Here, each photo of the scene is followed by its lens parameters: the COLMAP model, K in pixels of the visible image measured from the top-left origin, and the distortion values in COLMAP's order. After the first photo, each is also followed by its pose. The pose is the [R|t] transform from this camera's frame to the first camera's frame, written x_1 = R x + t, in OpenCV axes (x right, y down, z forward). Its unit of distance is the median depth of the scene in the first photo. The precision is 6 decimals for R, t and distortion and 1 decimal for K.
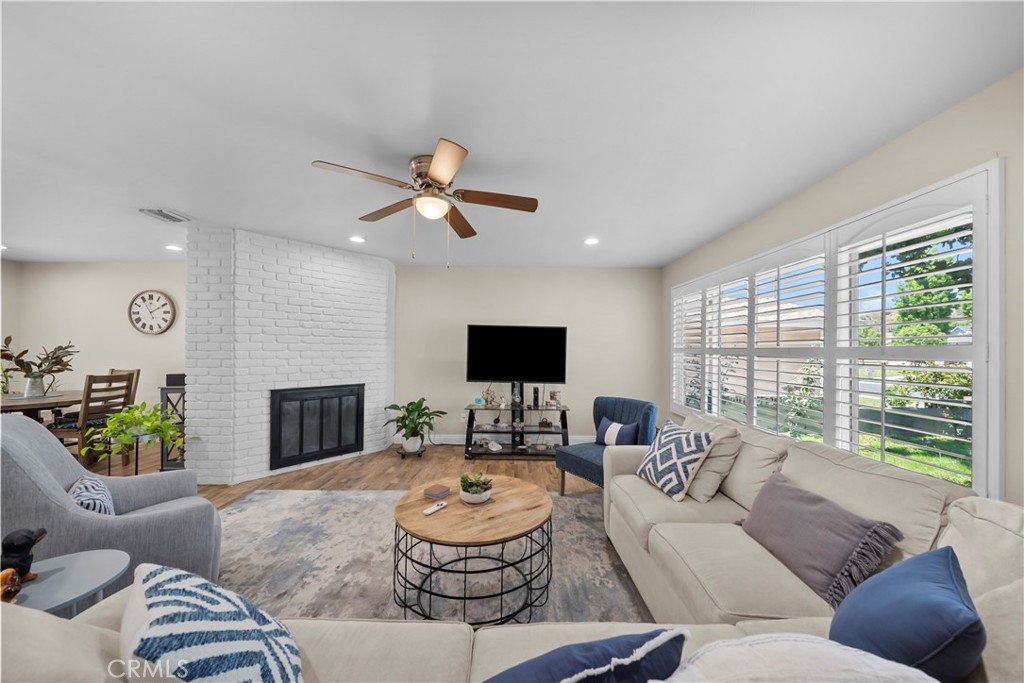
lens RADIAL K [[360.8, 0, 515.0], [0, 360.8, 349.3], [0, 0, 1]] dist [0.000632, -0.001307]
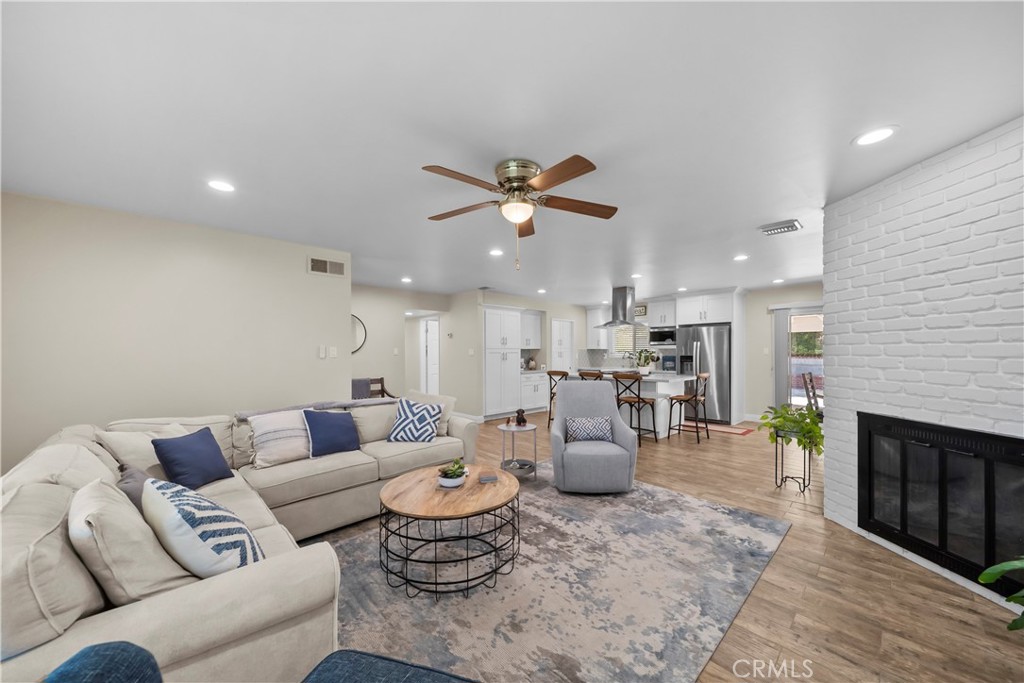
lens RADIAL K [[364.2, 0, 519.7], [0, 364.2, 355.9], [0, 0, 1]] dist [-0.007644, -0.000235]
pose [[-0.723622, 0.001880, -0.690194, 0.261643], [-0.001977, 0.999987, 0.004797, 0.002313], [0.690193, 0.004835, -0.723609, 0.976809]]
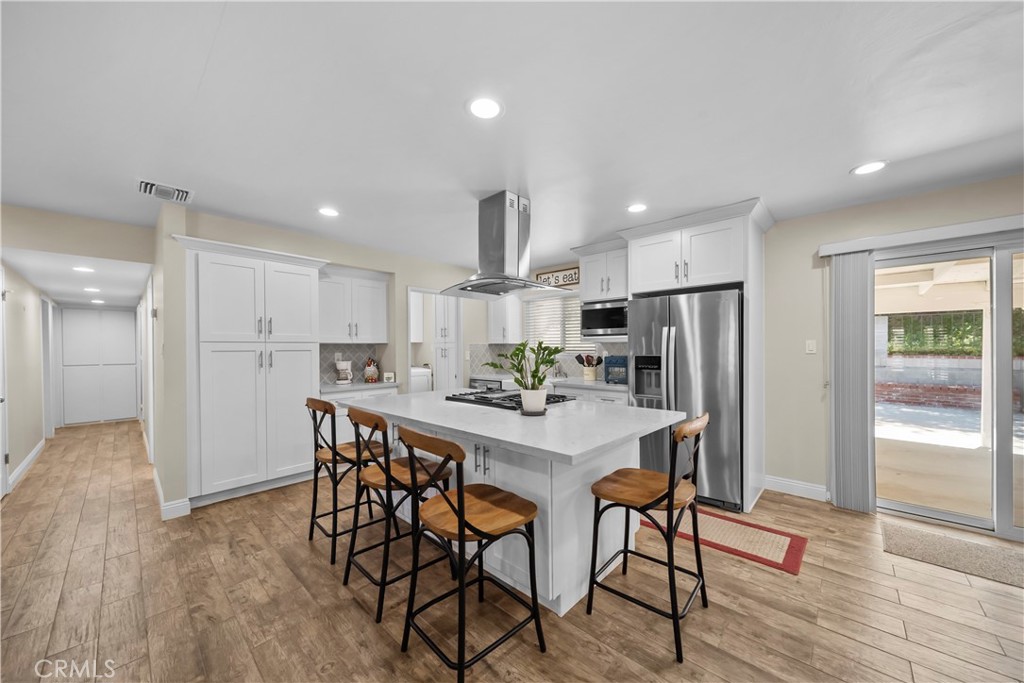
lens RADIAL K [[363.2, 0, 518.5], [0, 363.2, 347.5], [0, 0, 1]] dist [-0.000669, -0.000005]
pose [[-0.676054, -0.004375, -0.736839, -0.705322], [0.000463, 0.999980, -0.006362, -0.007272], [0.736852, -0.004642, -0.676039, 0.611841]]
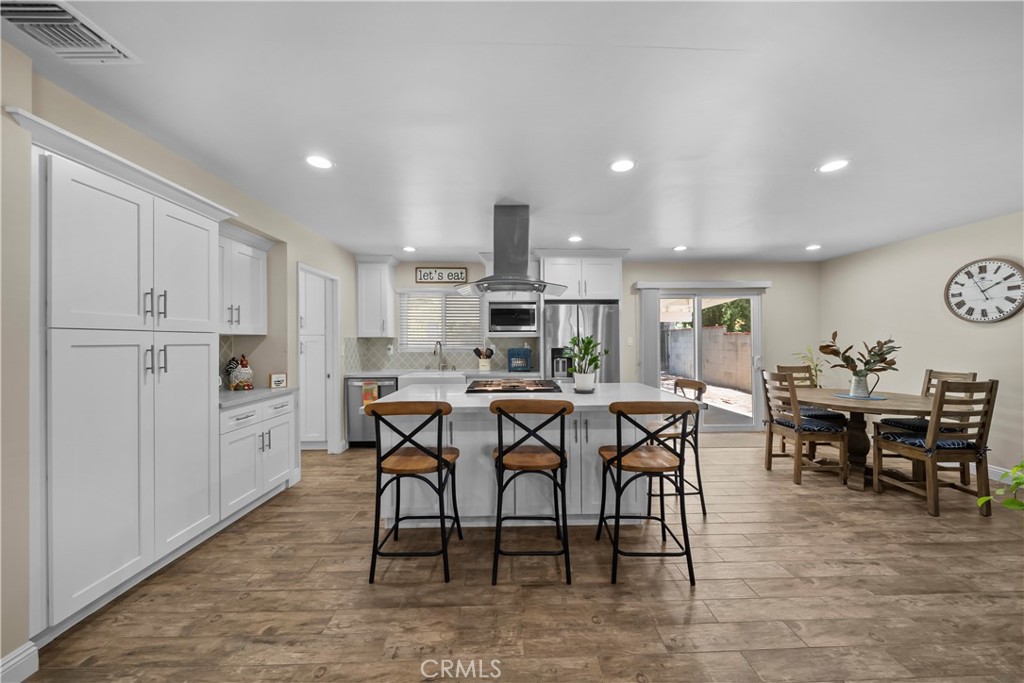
lens RADIAL K [[363.4, 0, 516.9], [0, 363.4, 340.3], [0, 0, 1]] dist [-0.000800, -0.000336]
pose [[0.024293, -0.012093, -0.999632, -0.417120], [0.004099, 0.999920, -0.011997, -0.003704], [0.999696, -0.003806, 0.024341, 0.103171]]
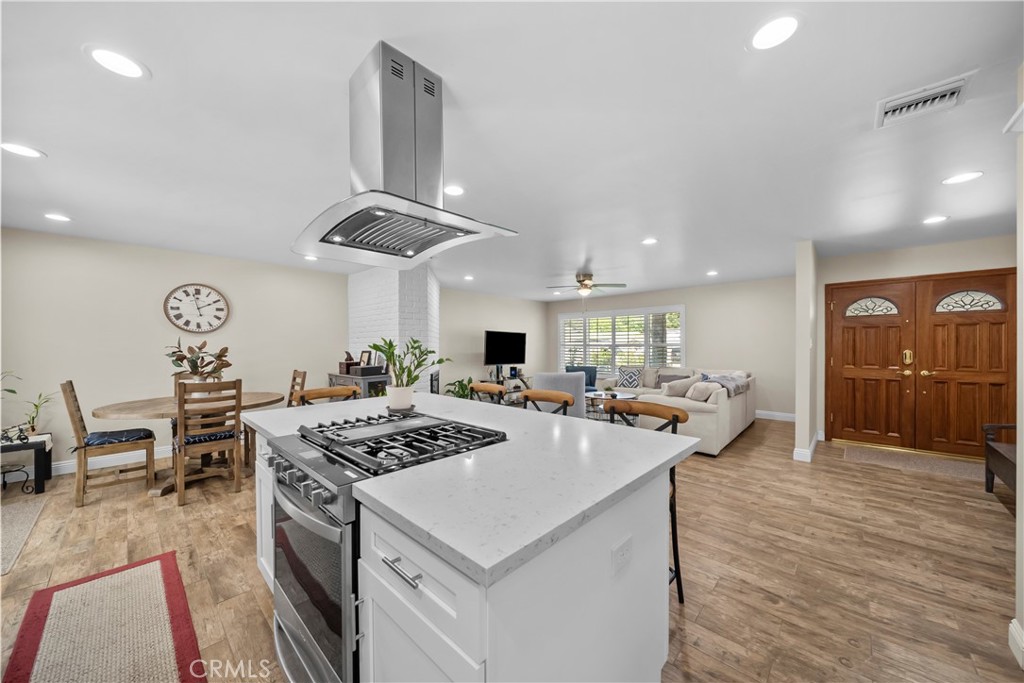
lens RADIAL K [[360.8, 0, 515.0], [0, 360.8, 349.3], [0, 0, 1]] dist [0.000632, -0.001307]
pose [[0.685270, -0.017911, 0.728069, -1.410124], [0.008452, 0.999826, 0.016642, -0.011110], [-0.728240, -0.005251, 0.685302, -0.248632]]
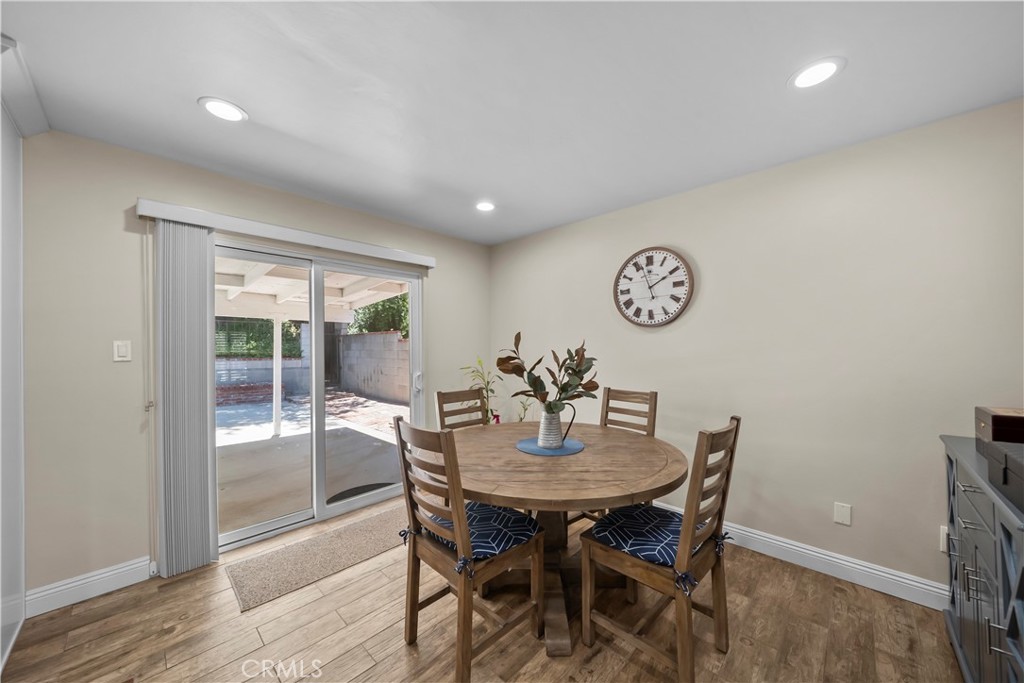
lens RADIAL K [[360.8, 0, 515.0], [0, 360.8, 349.3], [0, 0, 1]] dist [0.000632, -0.001307]
pose [[0.724018, -0.008240, -0.689732, -0.971287], [0.009927, 0.999950, -0.001525, -0.009355], [0.689710, -0.005742, 0.724063, 0.559877]]
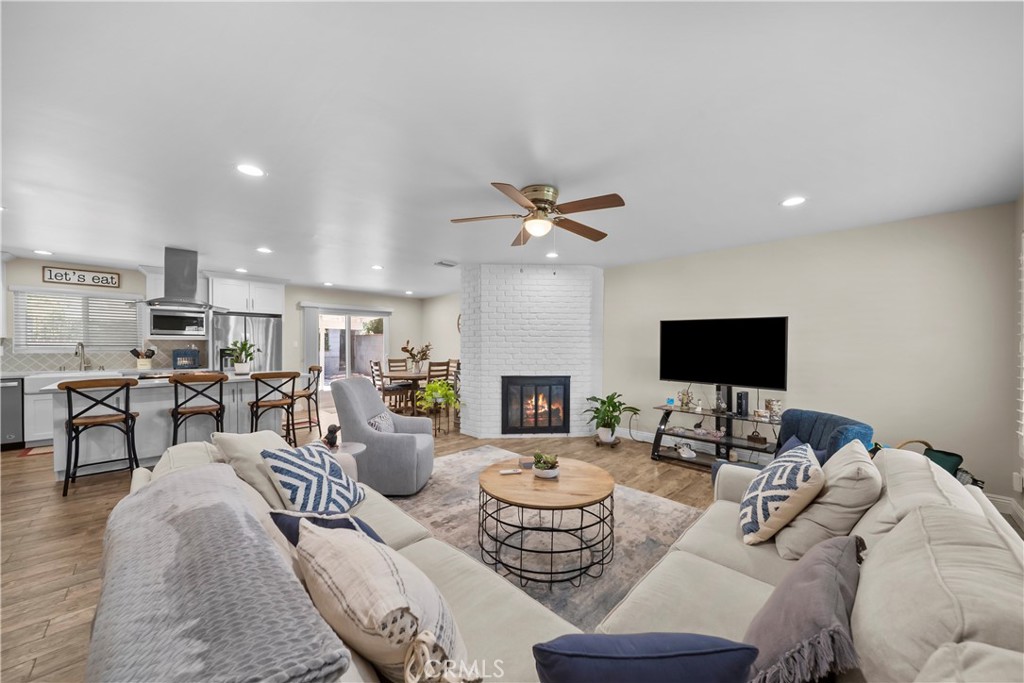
lens RADIAL K [[360.8, 0, 515.0], [0, 360.8, 349.3], [0, 0, 1]] dist [0.000632, -0.001307]
pose [[0.704567, 0.002834, -0.709631, 0.316066], [0.001186, 0.999986, 0.005171, 0.002907], [0.709636, -0.004485, 0.704554, 0.057763]]
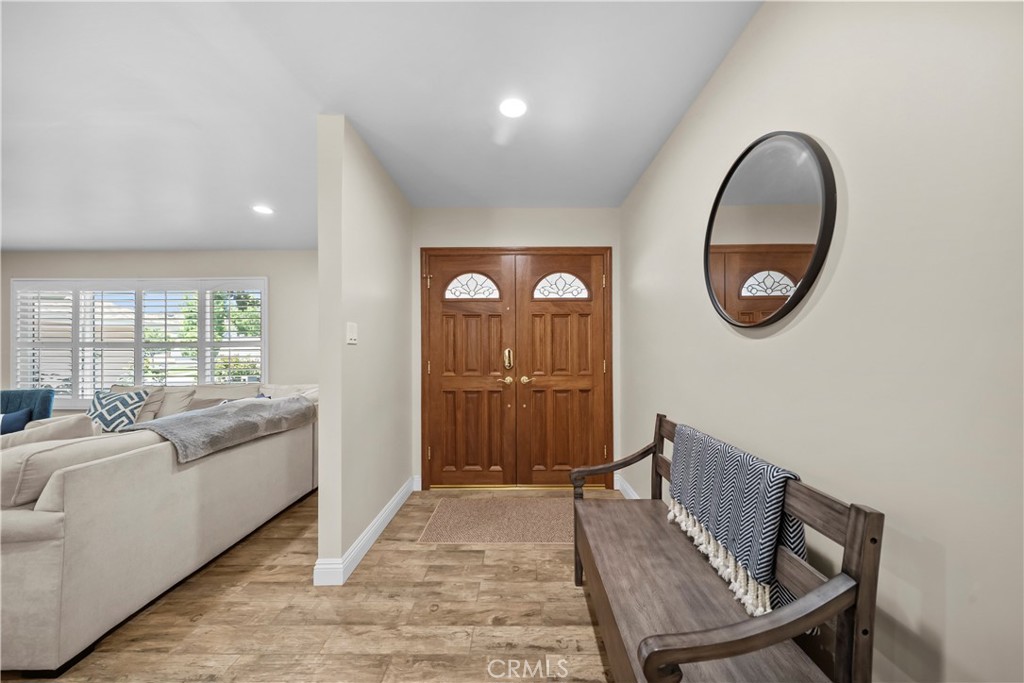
lens RADIAL K [[360.8, 0, 515.0], [0, 360.8, 349.3], [0, 0, 1]] dist [0.000632, -0.001307]
pose [[0.015811, -0.004300, 0.999866, -0.579831], [0.002681, 0.999987, 0.004258, 0.018001], [-0.999871, 0.002614, 0.015822, -0.395299]]
